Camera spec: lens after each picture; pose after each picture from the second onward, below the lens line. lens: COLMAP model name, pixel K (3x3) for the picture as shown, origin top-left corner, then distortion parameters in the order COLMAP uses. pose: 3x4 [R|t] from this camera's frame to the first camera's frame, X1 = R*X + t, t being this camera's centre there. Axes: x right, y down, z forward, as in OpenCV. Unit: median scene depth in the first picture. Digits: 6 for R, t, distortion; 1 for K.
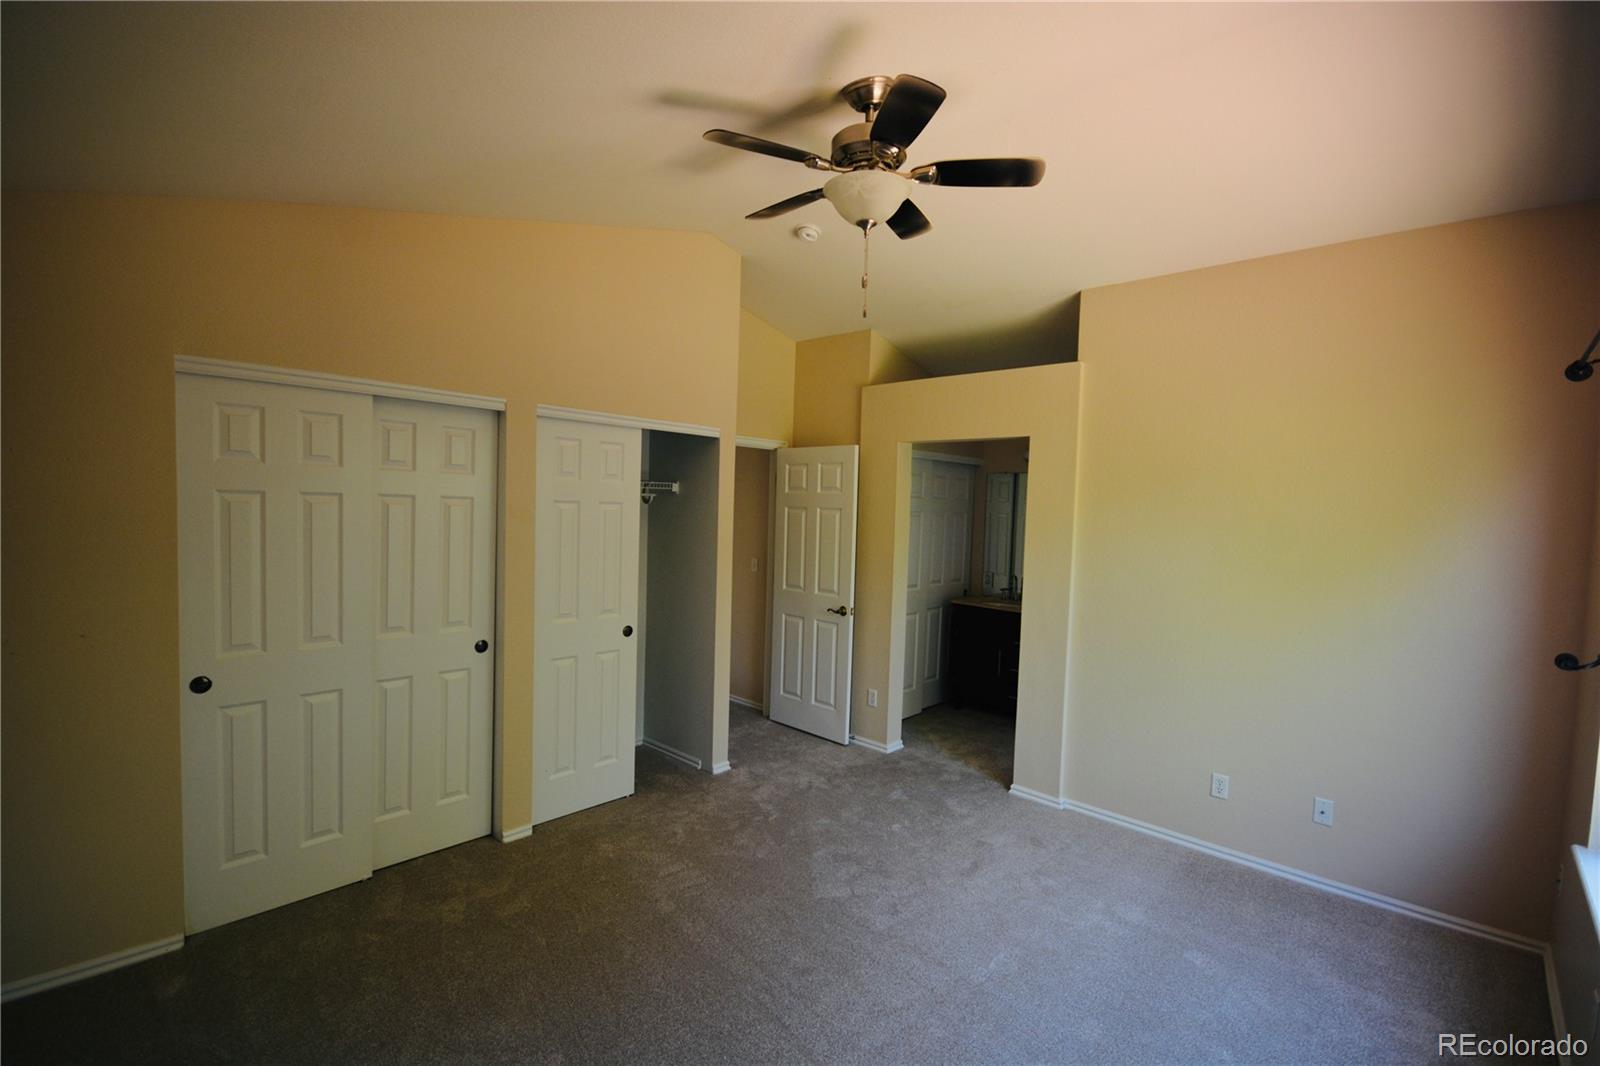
lens RADIAL K [[706.5, 0, 799.5], [0, 706.5, 539.1], [0, 0, 1]] dist [-0.000058, -0.003710]
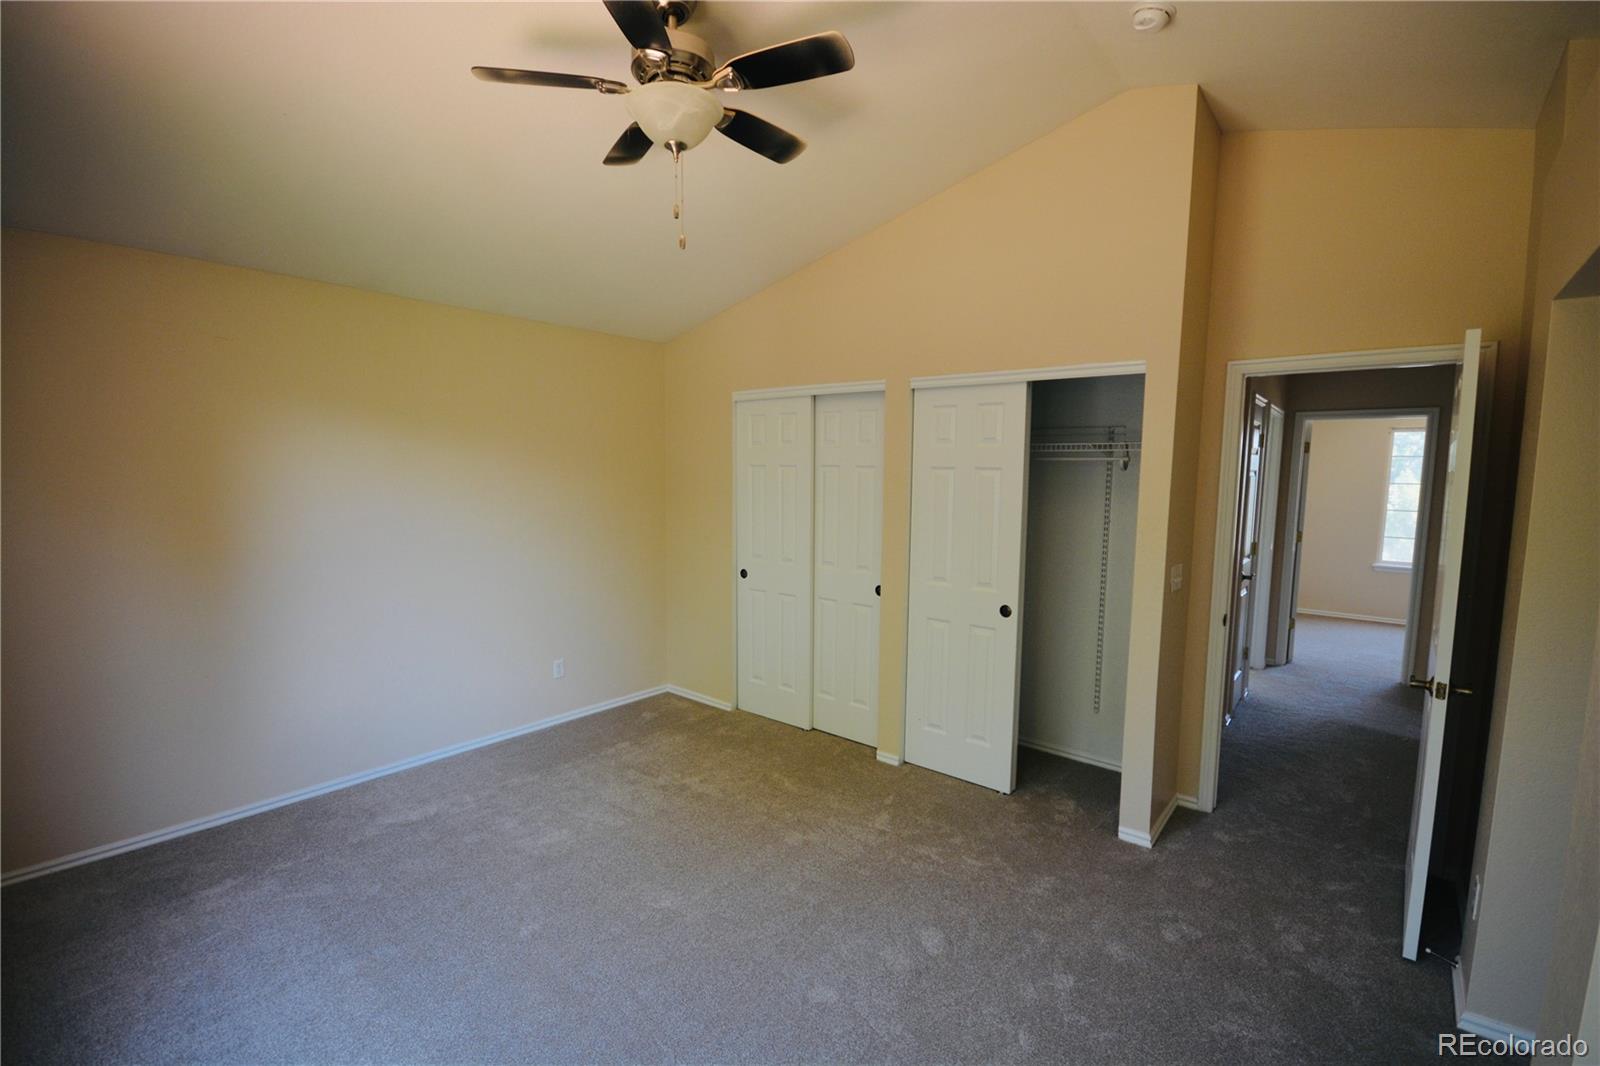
lens RADIAL K [[706.5, 0, 799.5], [0, 706.5, 539.1], [0, 0, 1]] dist [-0.000058, -0.003710]
pose [[0.053893, 0.071457, -0.995987, 0.672390], [-0.053921, 0.996189, 0.068553, -0.009592], [0.997090, 0.050010, 0.057541, 0.726865]]
